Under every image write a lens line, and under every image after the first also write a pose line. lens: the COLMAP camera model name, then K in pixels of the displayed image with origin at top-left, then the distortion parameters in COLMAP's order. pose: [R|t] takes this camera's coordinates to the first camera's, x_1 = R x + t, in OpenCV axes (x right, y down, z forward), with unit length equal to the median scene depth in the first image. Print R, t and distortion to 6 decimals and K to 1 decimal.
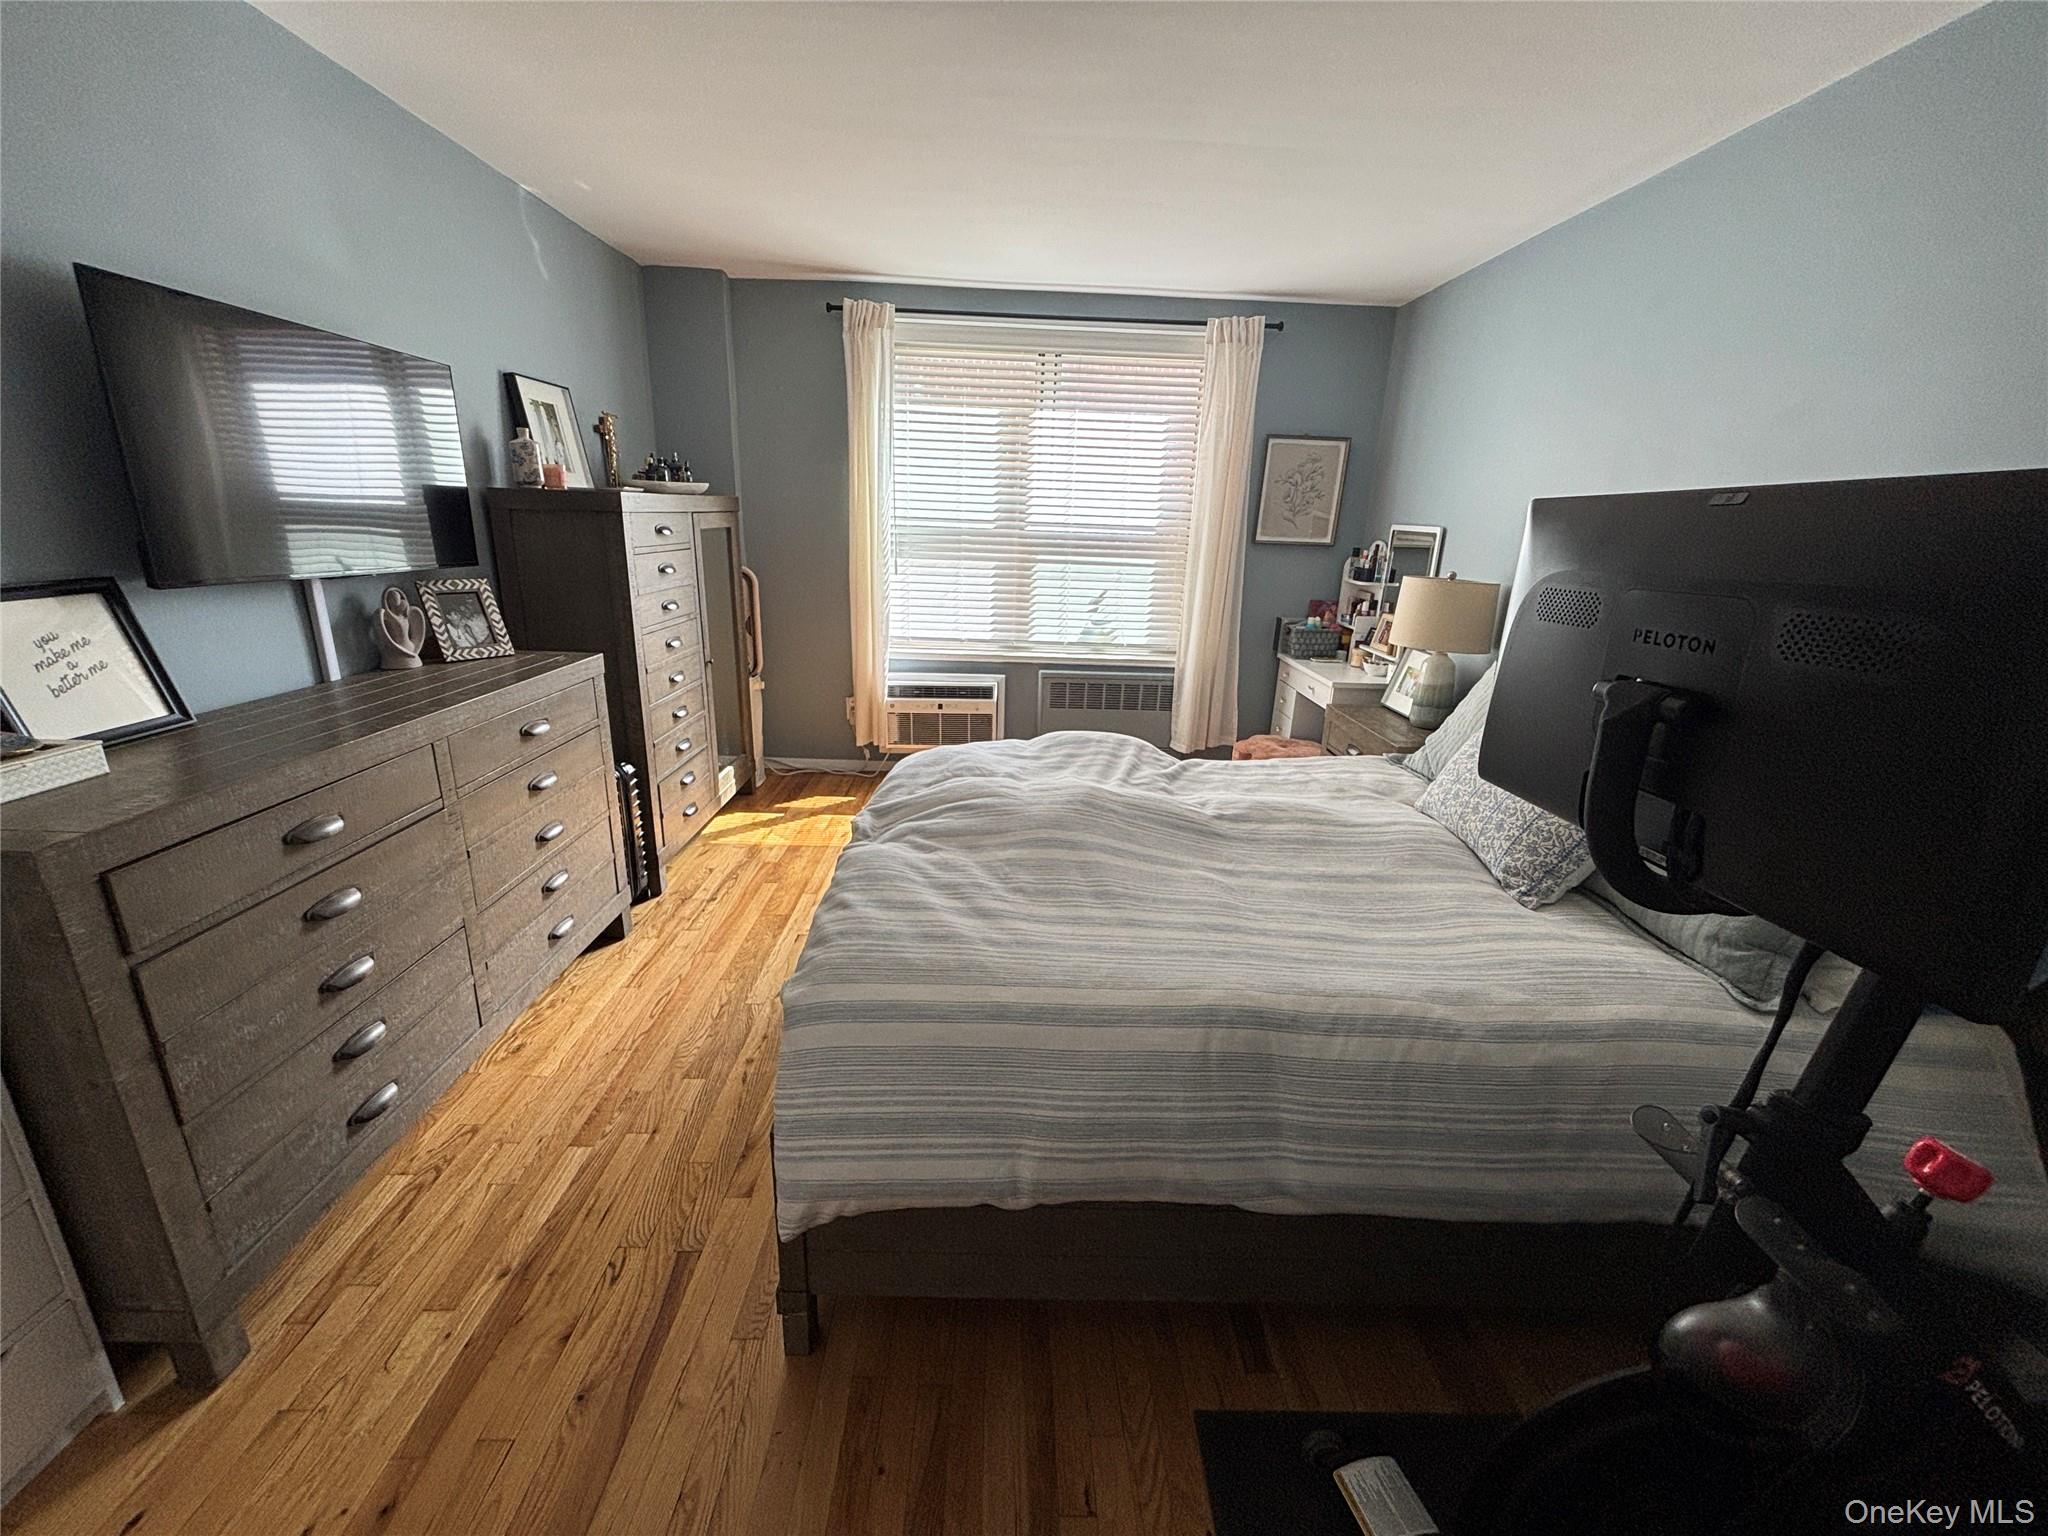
lens RADIAL K [[881.5, 0, 1021.1], [0, 881.5, 777.6], [0, 0, 1]] dist [0.013918, -0.004362]
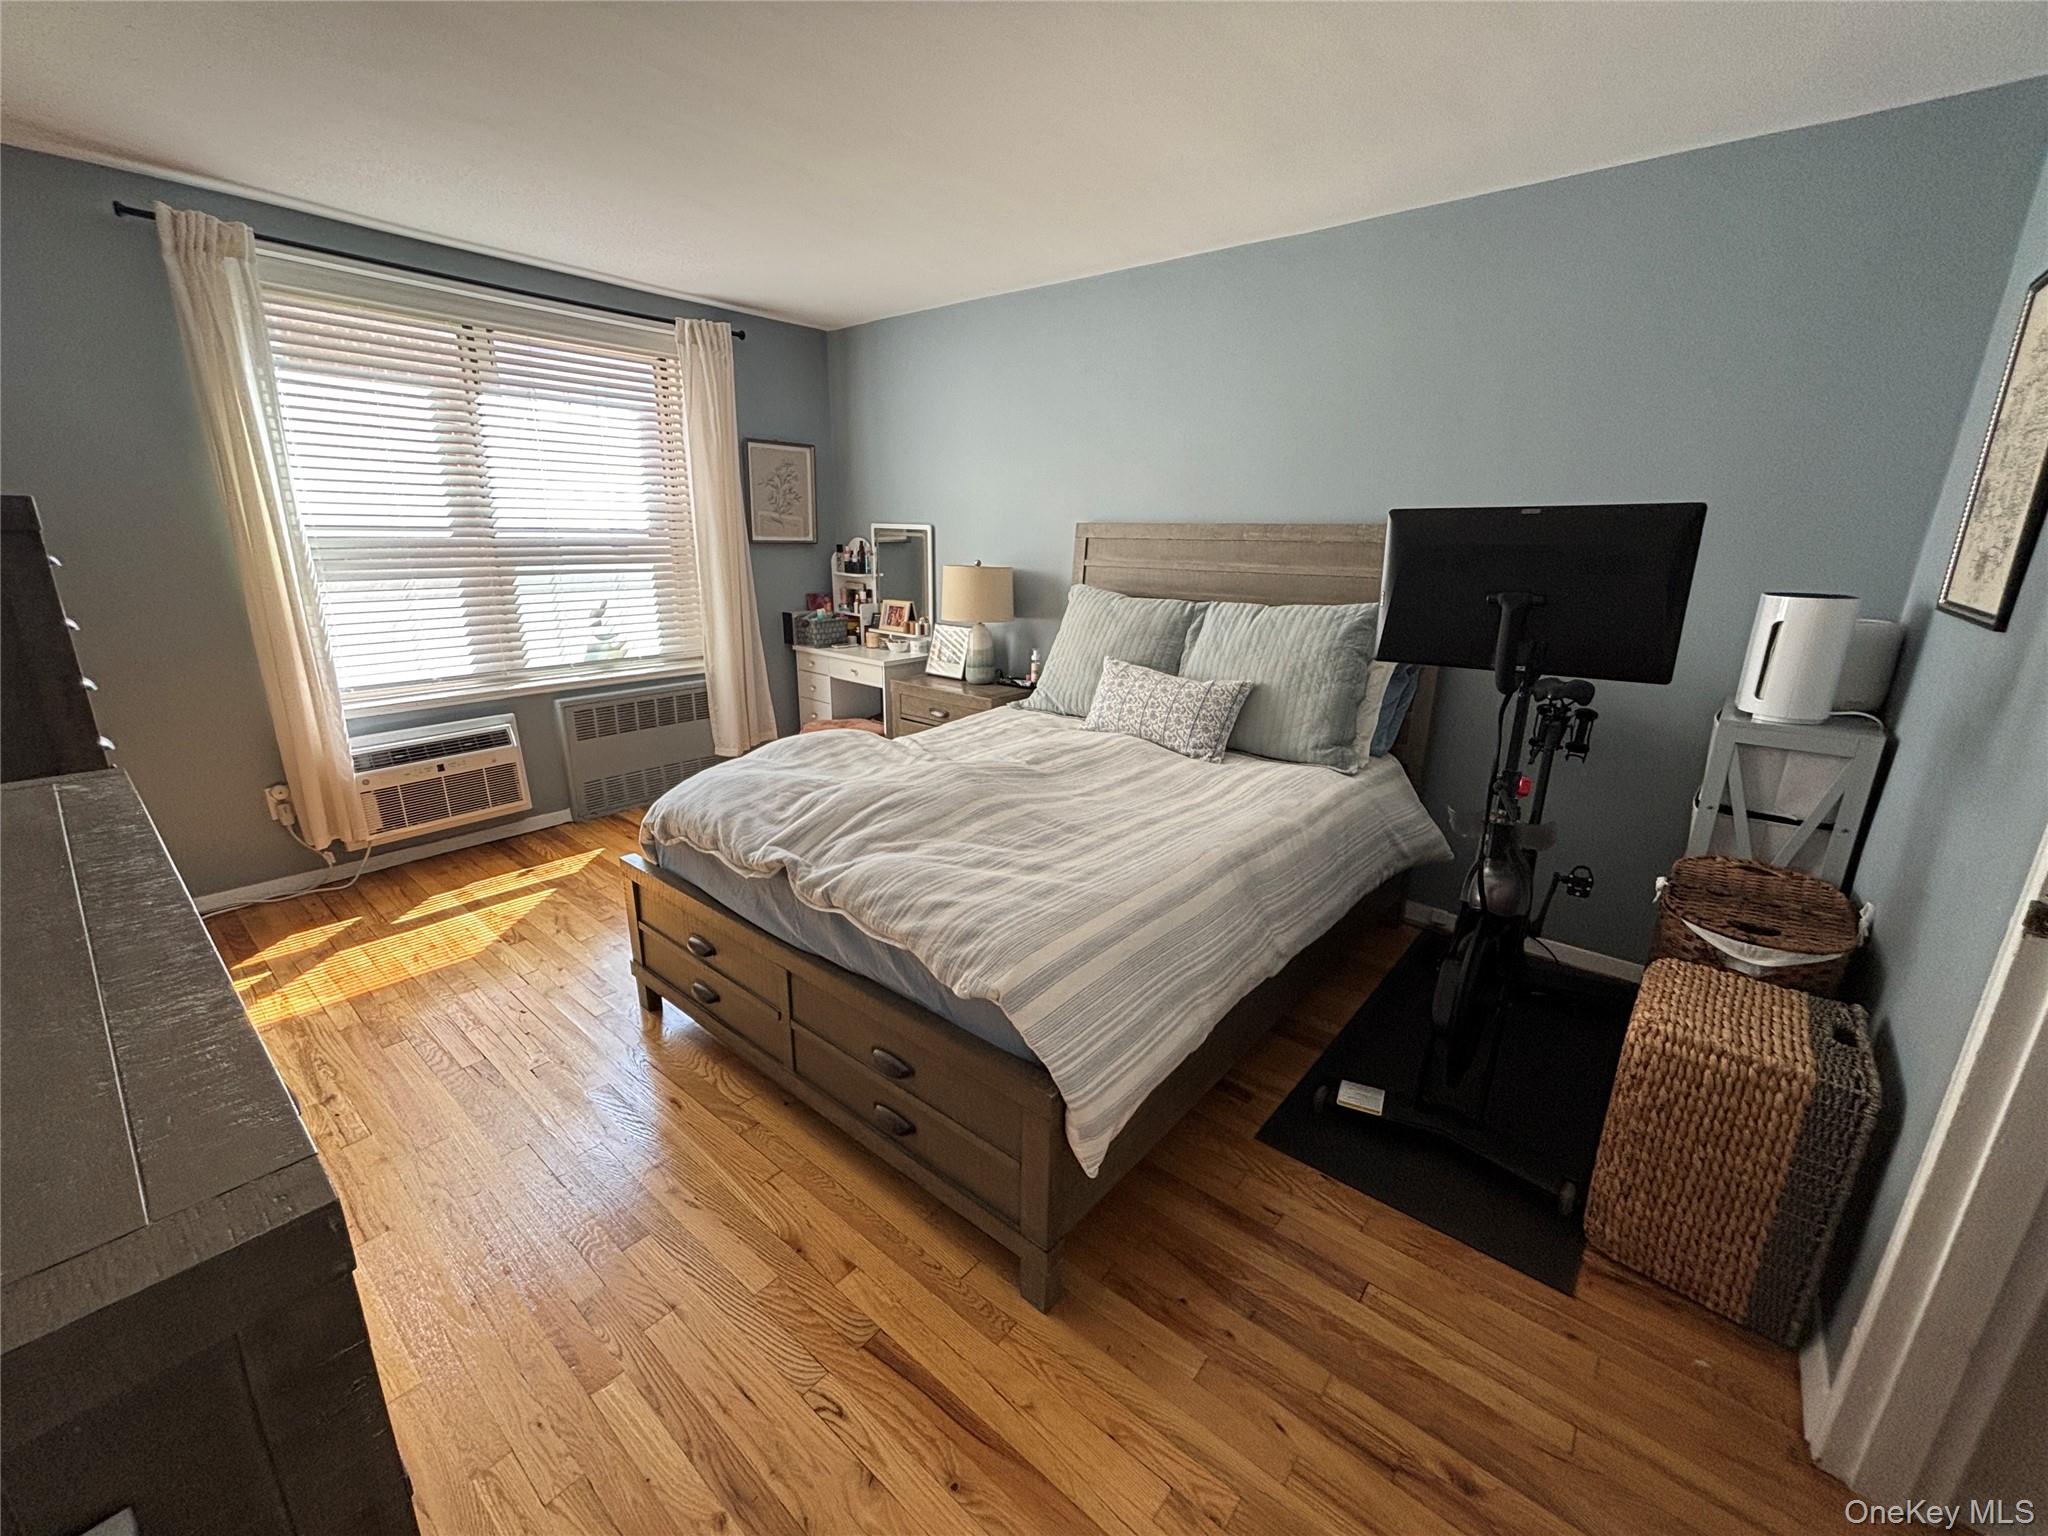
lens RADIAL K [[881.5, 0, 1066.2], [0, 881.5, 769.3], [0, 0, 1]] dist [0.013918, -0.004362]
pose [[0.611462, -0.232728, 0.756275, -0.371293], [0.235199, 0.966027, 0.107112, -0.036603], [-0.755510, 0.112381, 0.645426, 0.091082]]
